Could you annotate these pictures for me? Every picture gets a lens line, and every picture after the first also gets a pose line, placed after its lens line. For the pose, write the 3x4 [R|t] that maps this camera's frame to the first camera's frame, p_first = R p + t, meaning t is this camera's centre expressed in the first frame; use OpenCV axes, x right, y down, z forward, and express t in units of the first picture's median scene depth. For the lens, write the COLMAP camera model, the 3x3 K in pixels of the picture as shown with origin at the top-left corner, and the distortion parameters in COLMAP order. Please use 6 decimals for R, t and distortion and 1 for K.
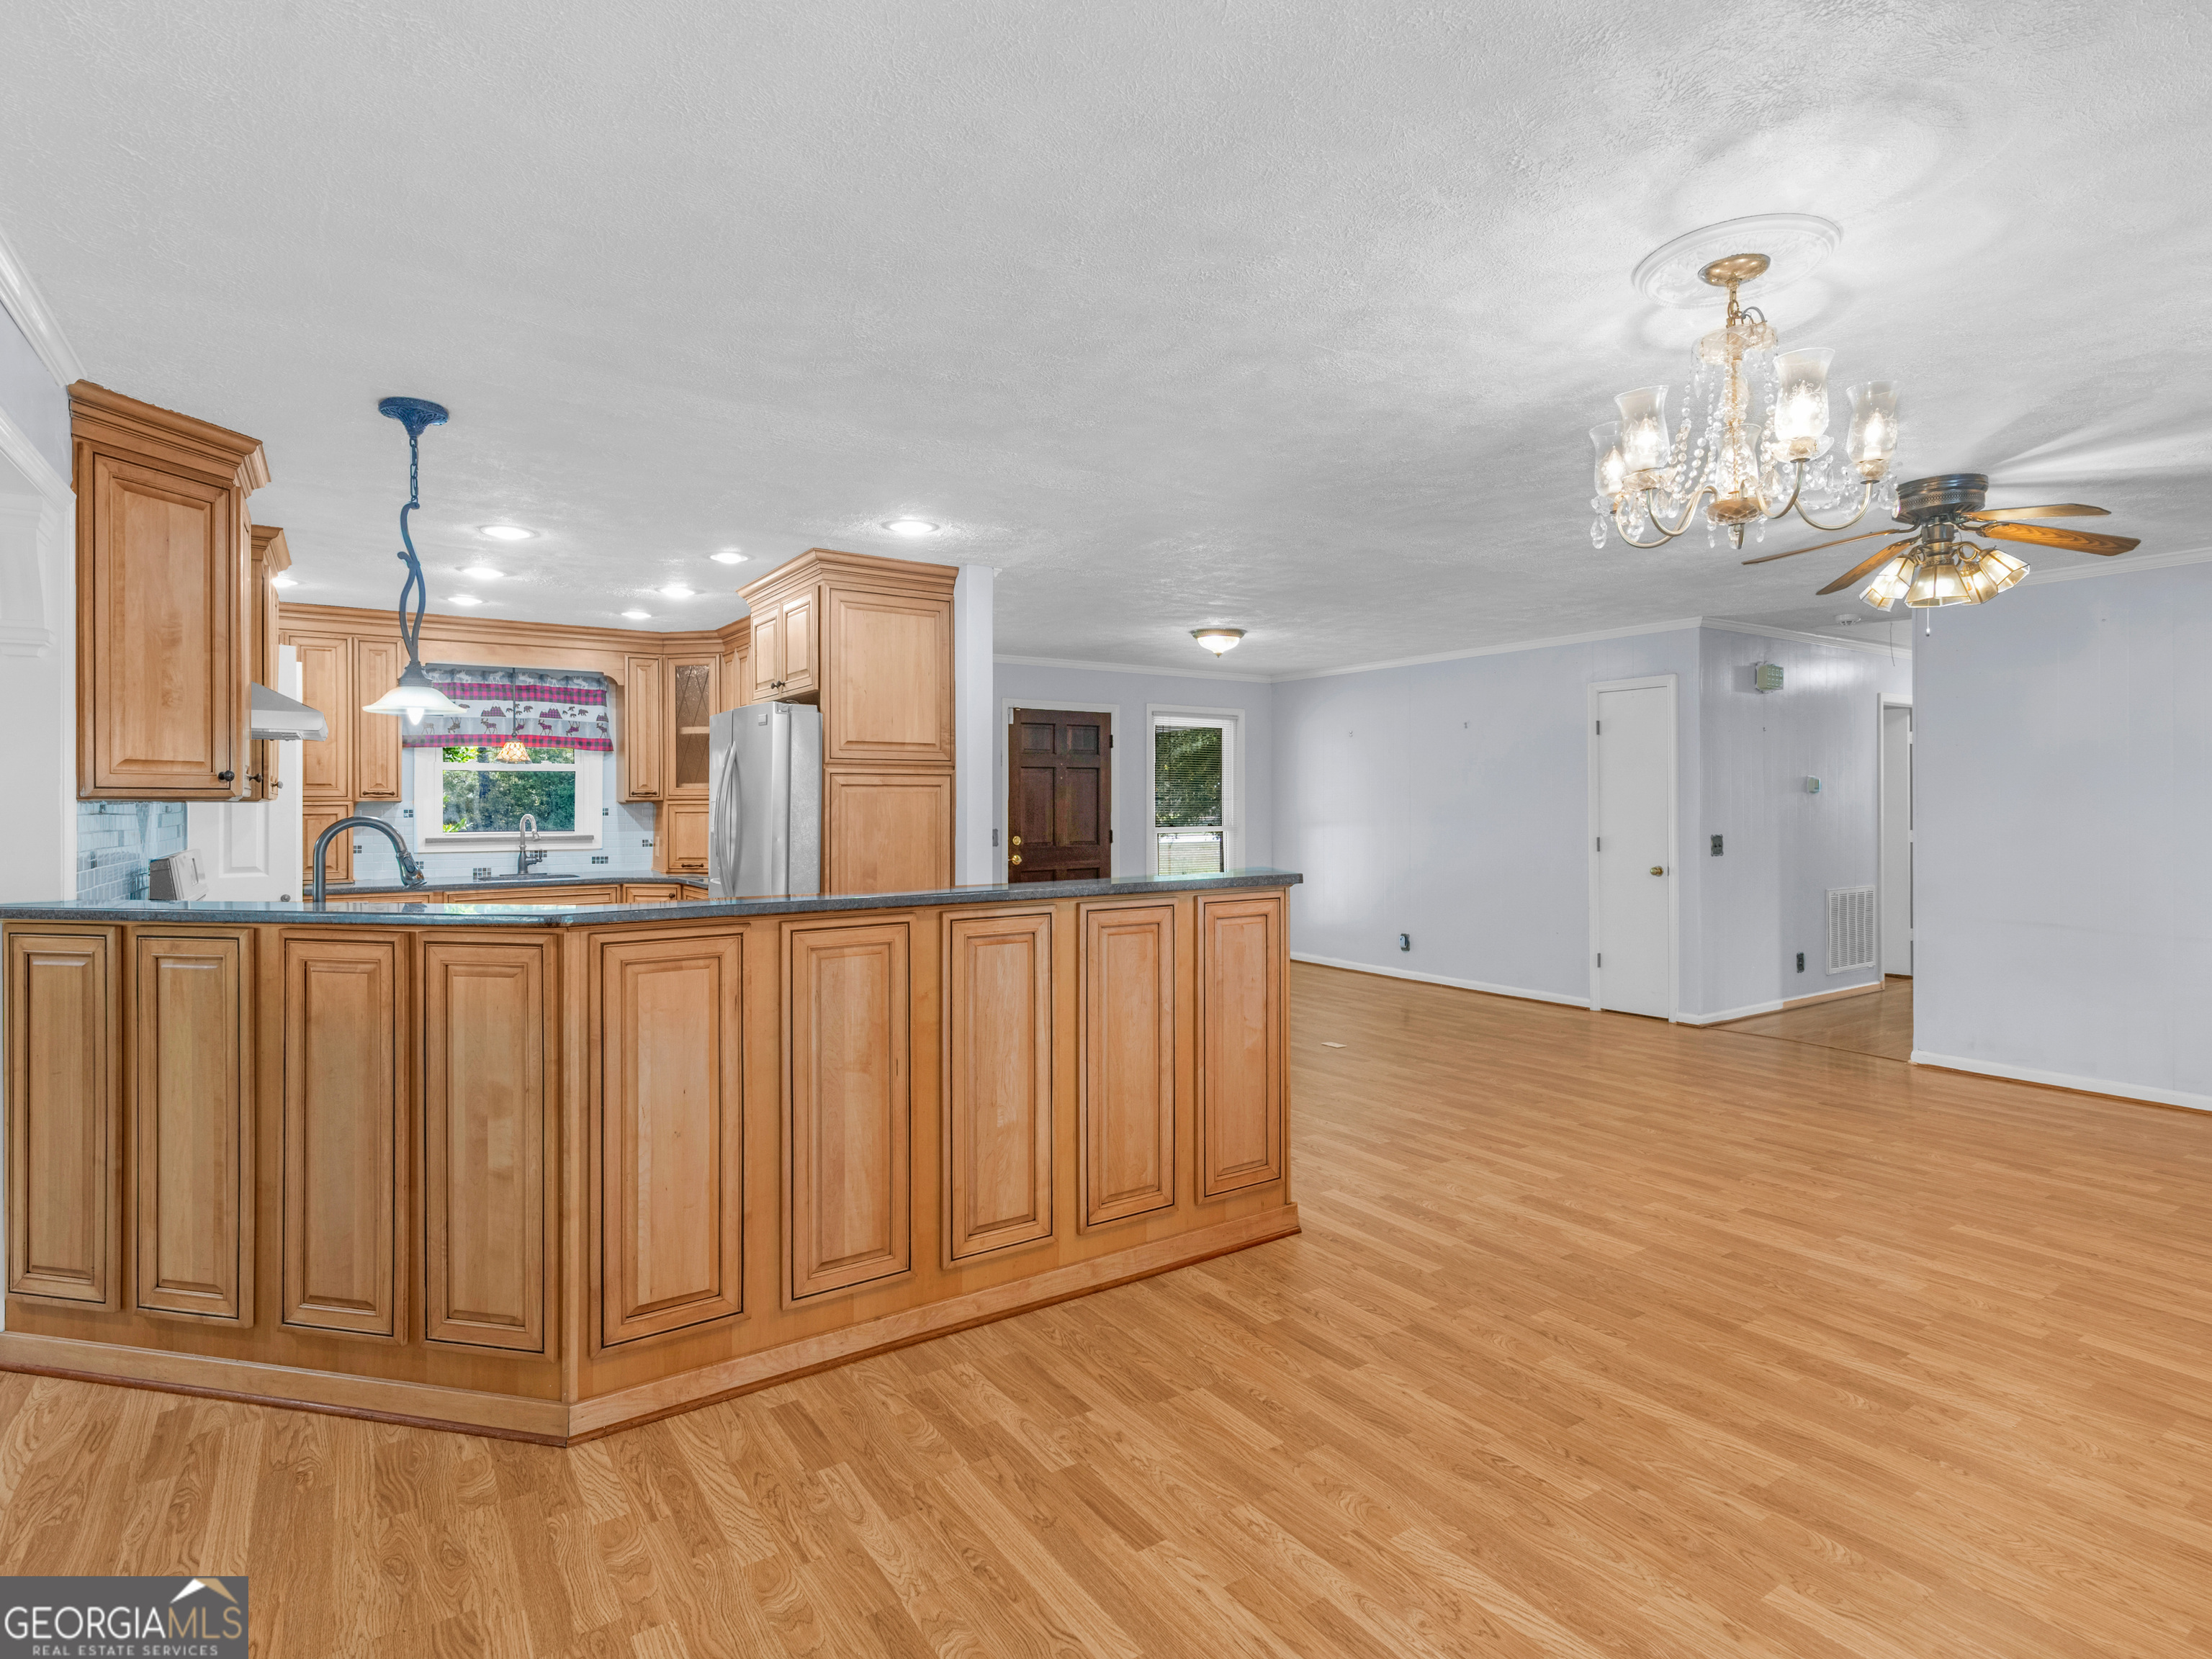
lens RADIAL K [[1139.5, 0, 1126.3], [0, 1139.5, 803.0], [0, 0, 1]] dist [0.002203, -0.002591]
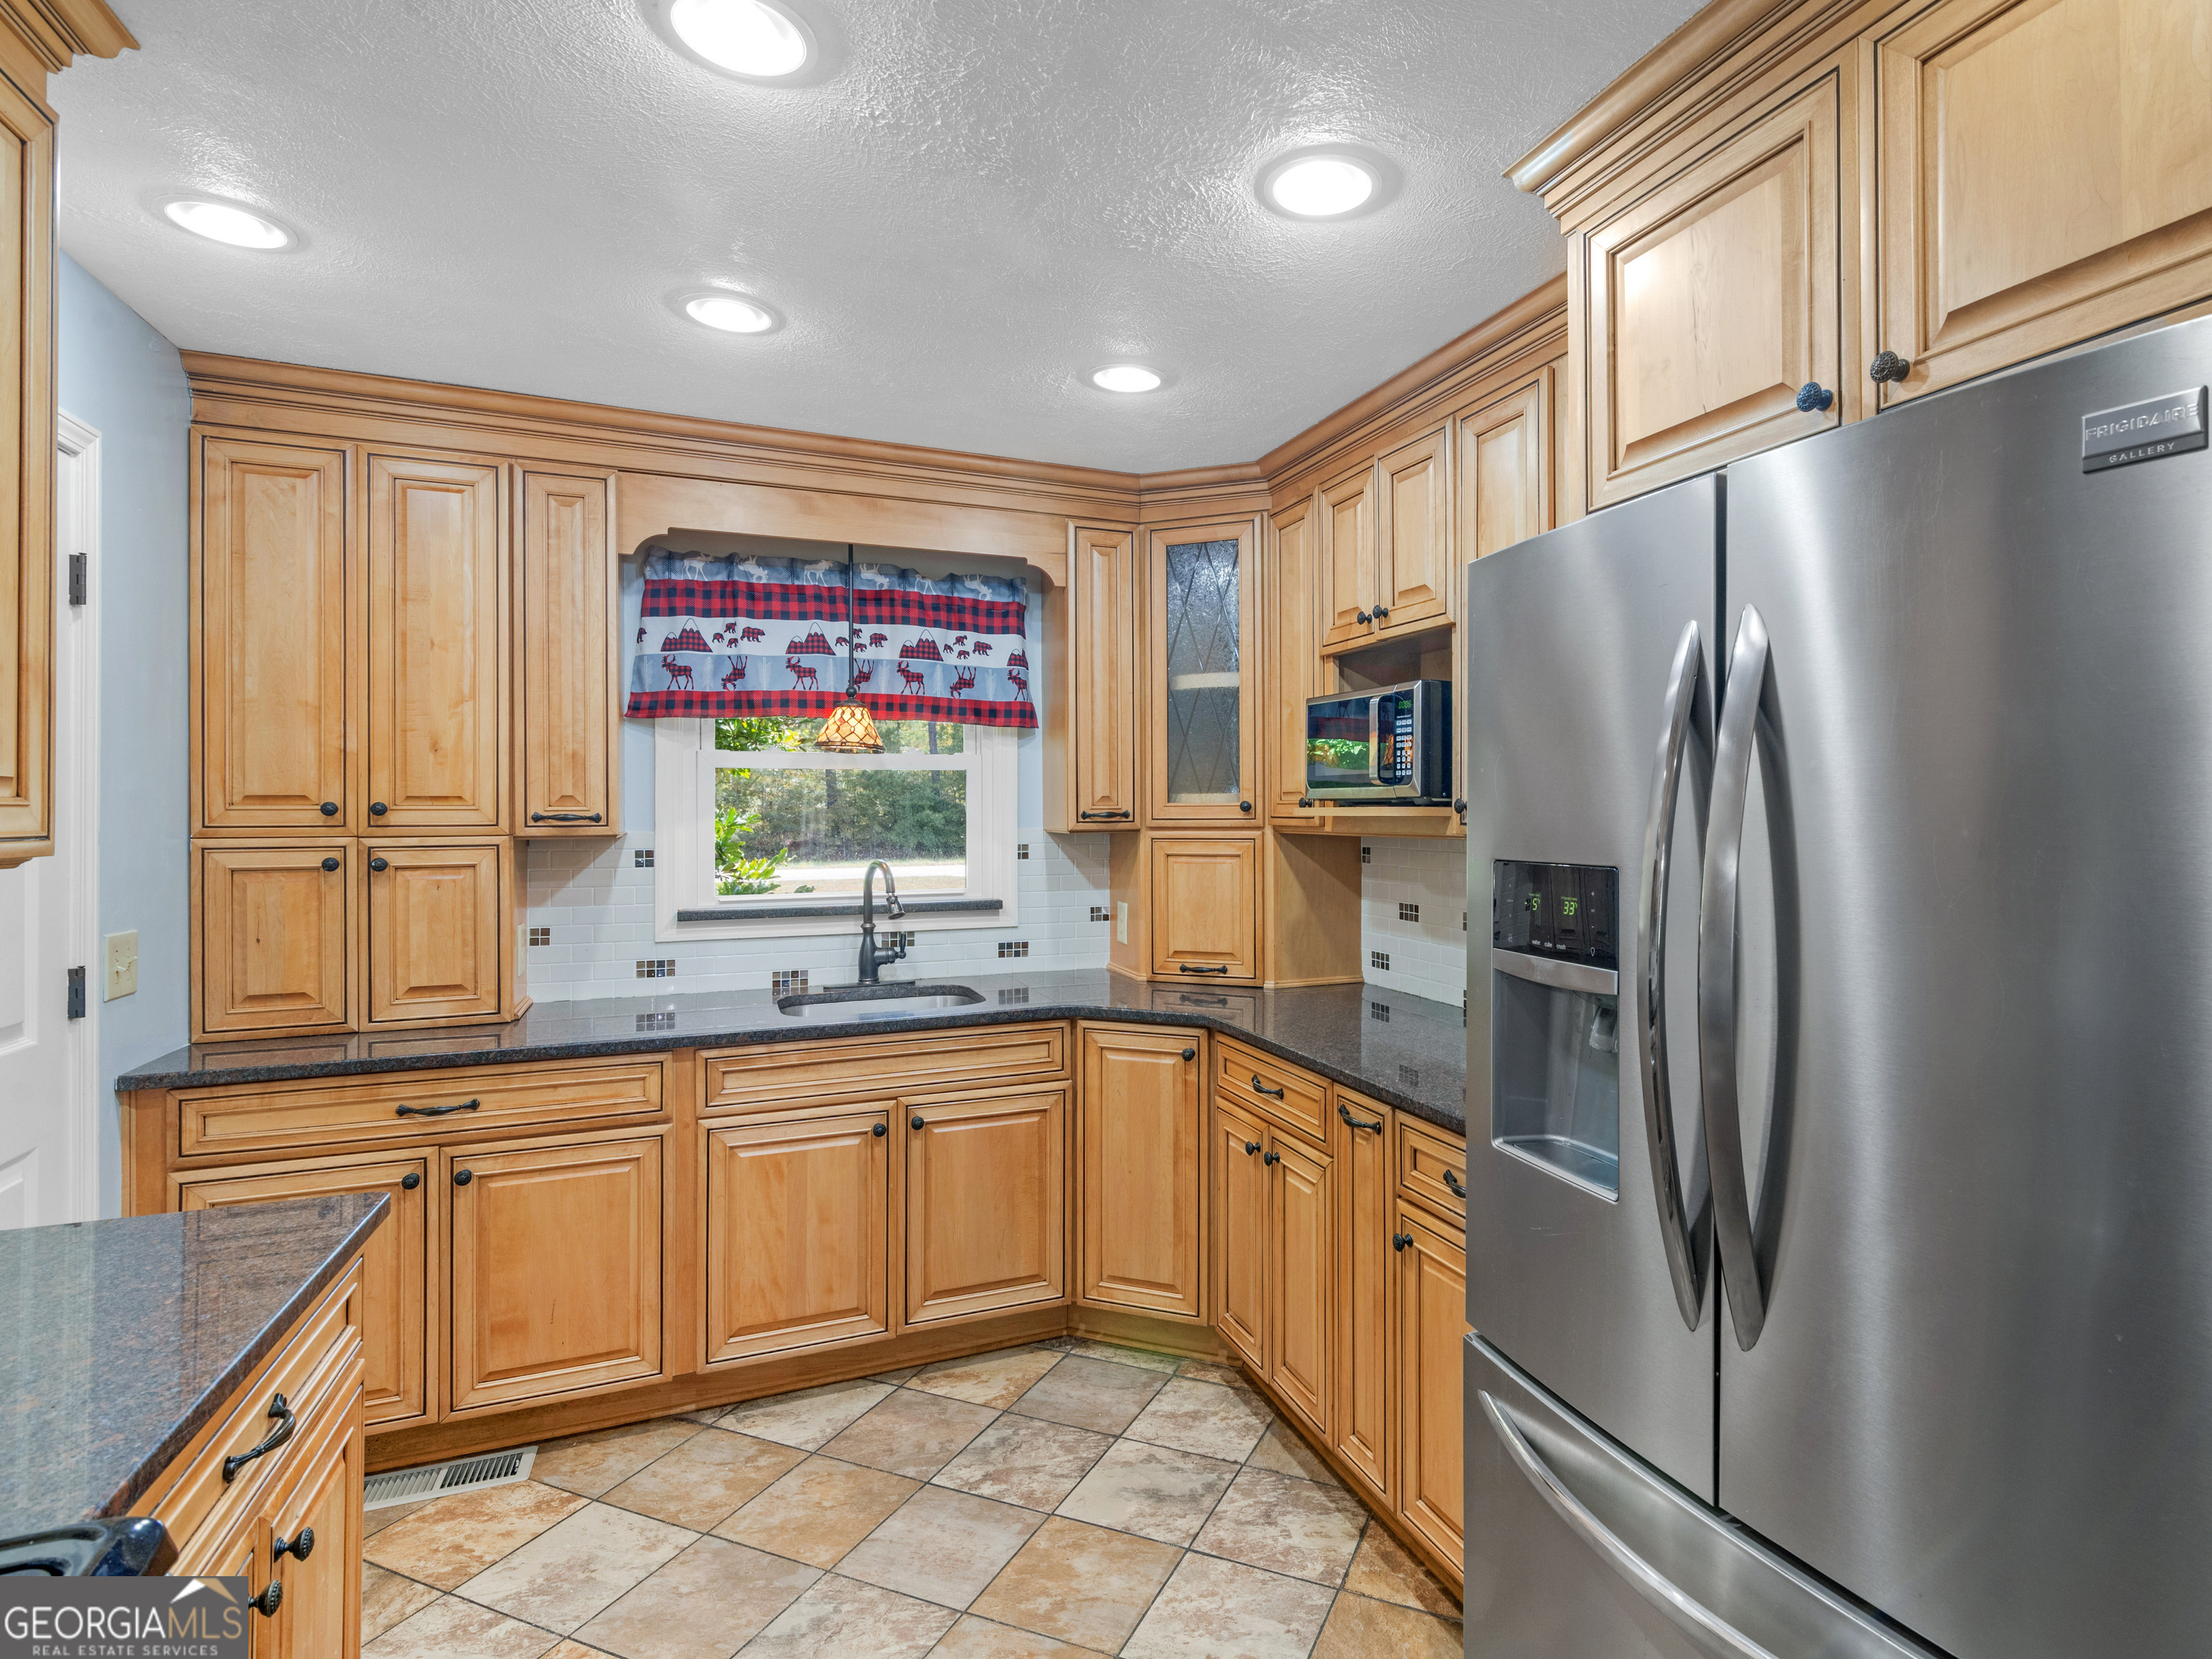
lens RADIAL K [[1139.5, 0, 1221.6], [0, 1139.5, 806.4], [0, 0, 1]] dist [0.002203, -0.002591]
pose [[0.984673, -0.000525, -0.174407, -0.351944], [-0.000225, 0.999991, -0.004283, -0.011737], [0.174408, 0.004257, 0.984664, 0.651101]]
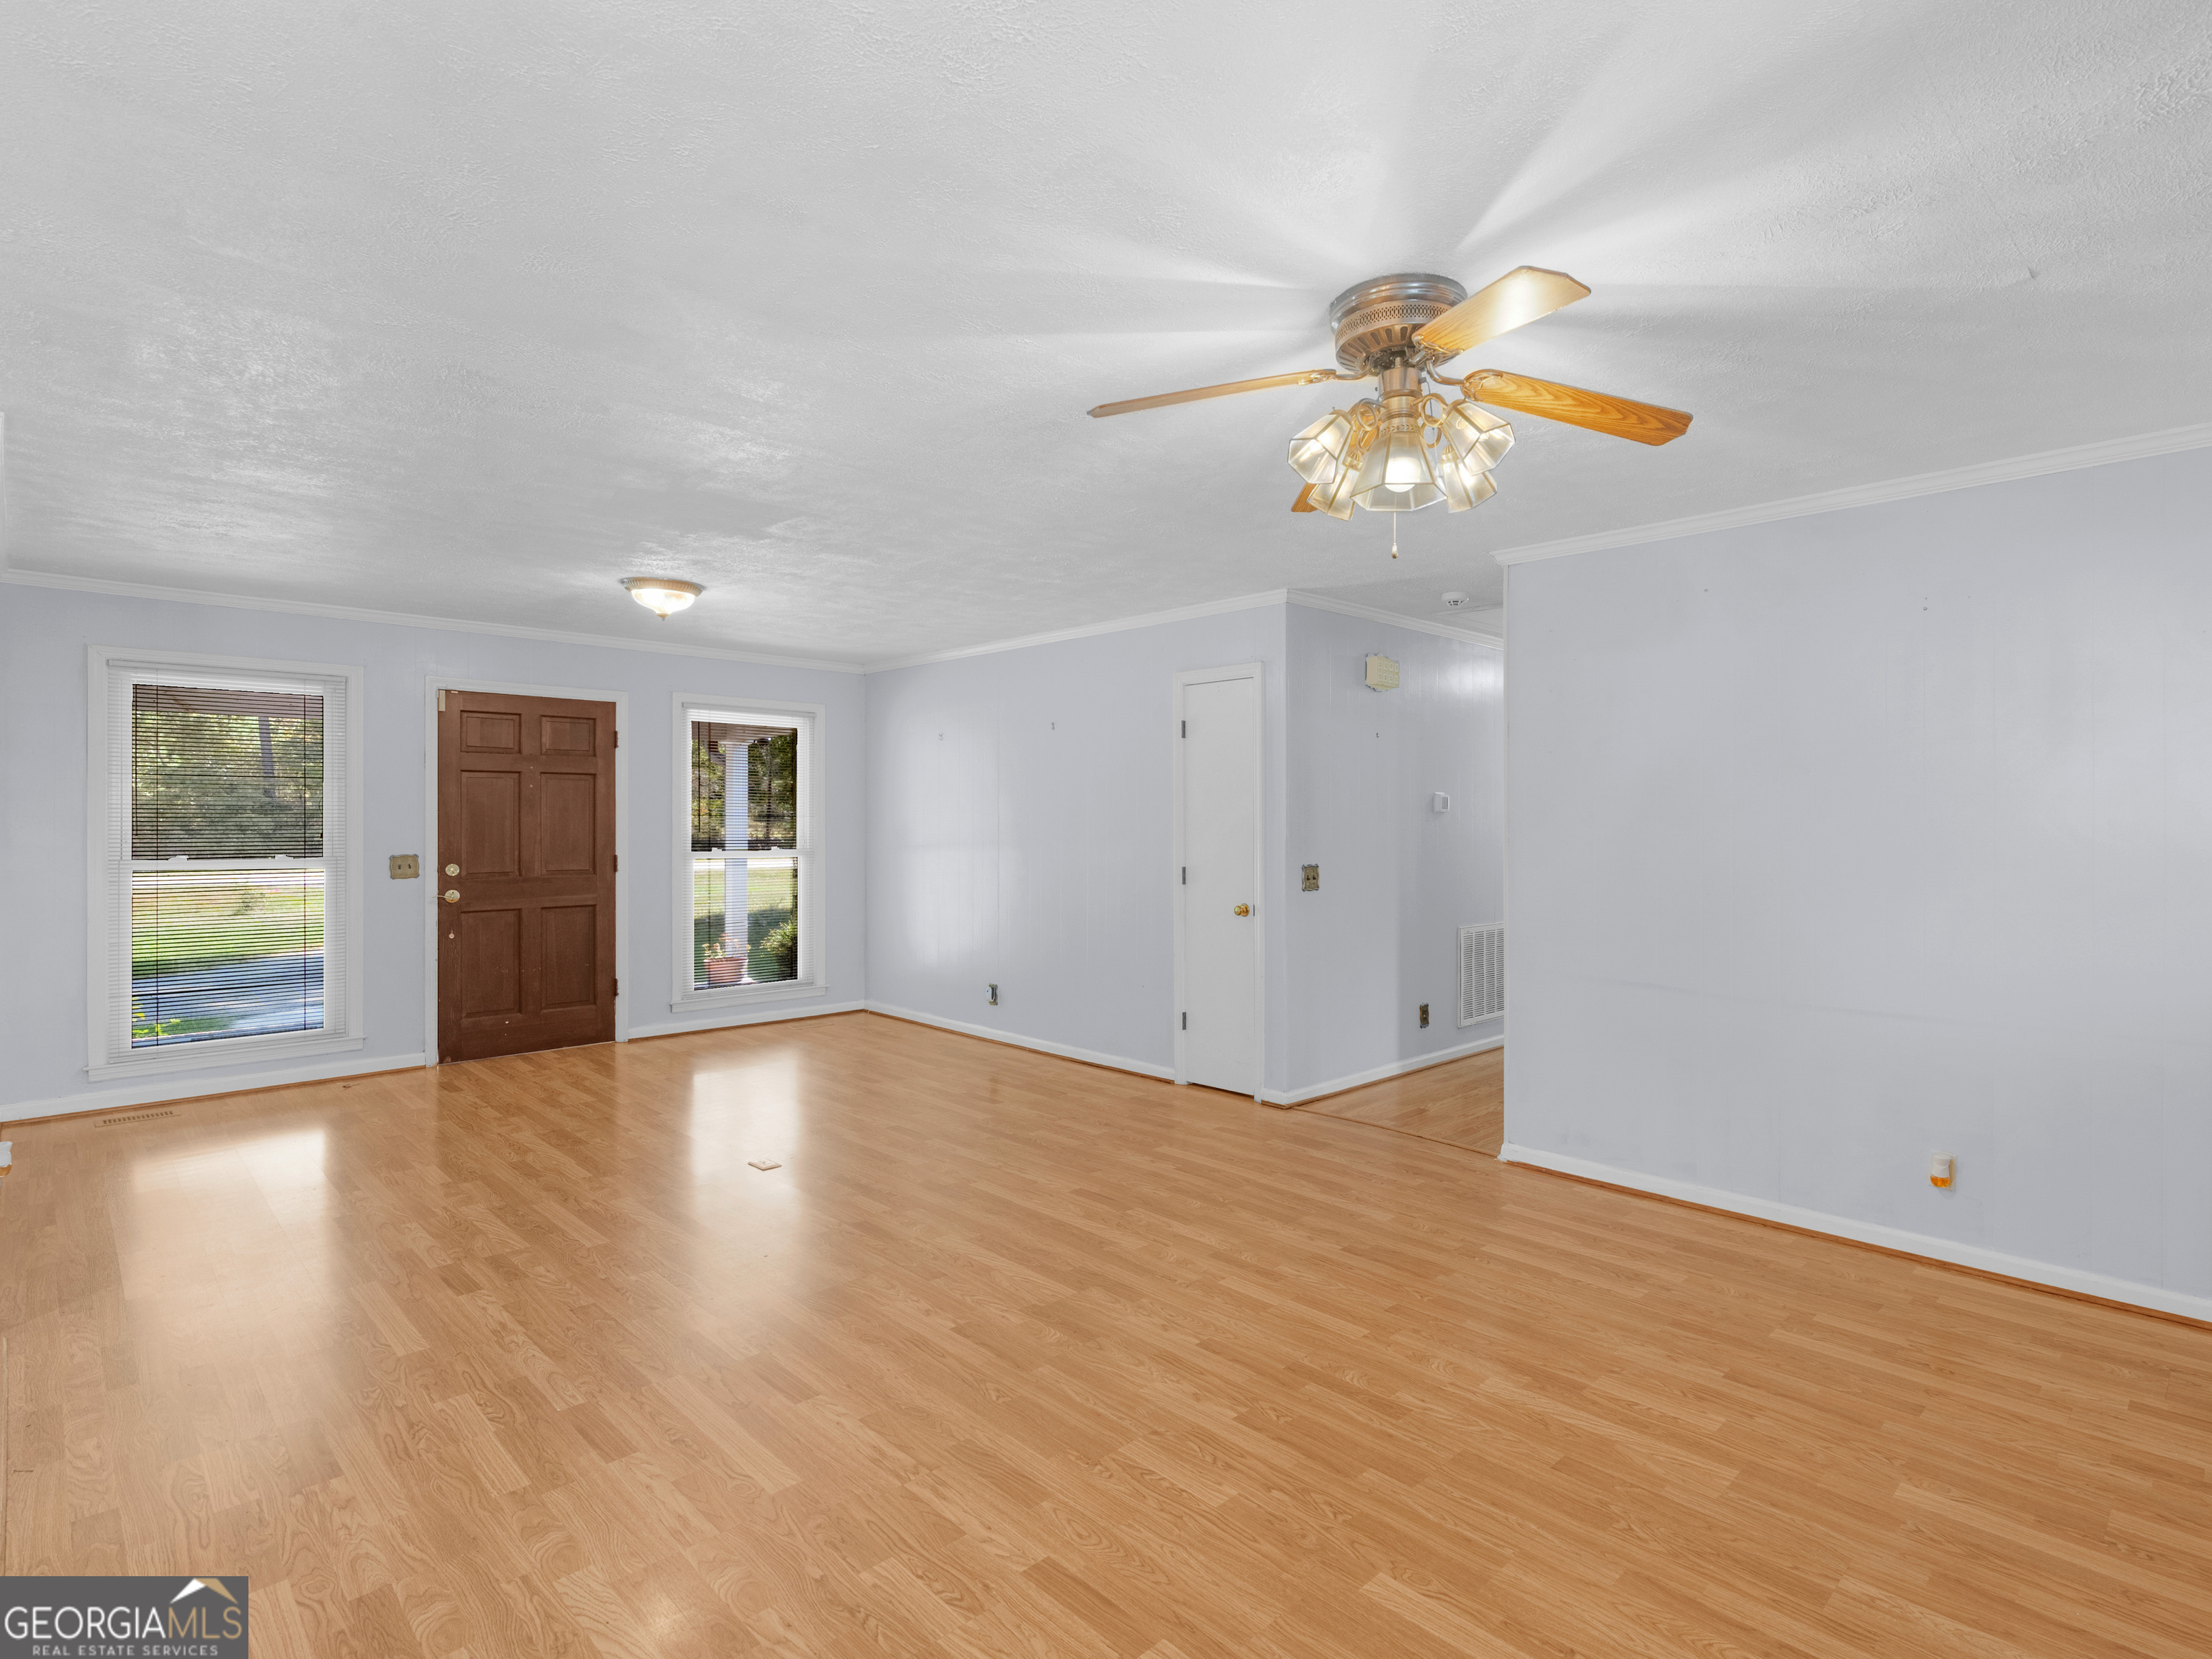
lens RADIAL K [[1139.5, 0, 1156.3], [0, 1139.5, 824.2], [0, 0, 1]] dist [0.002203, -0.002591]
pose [[0.981652, 0.005316, 0.190606, 0.309120], [-0.006068, 0.999976, 0.003358, -0.002914], [-0.190584, -0.004453, 0.981661, 0.281939]]
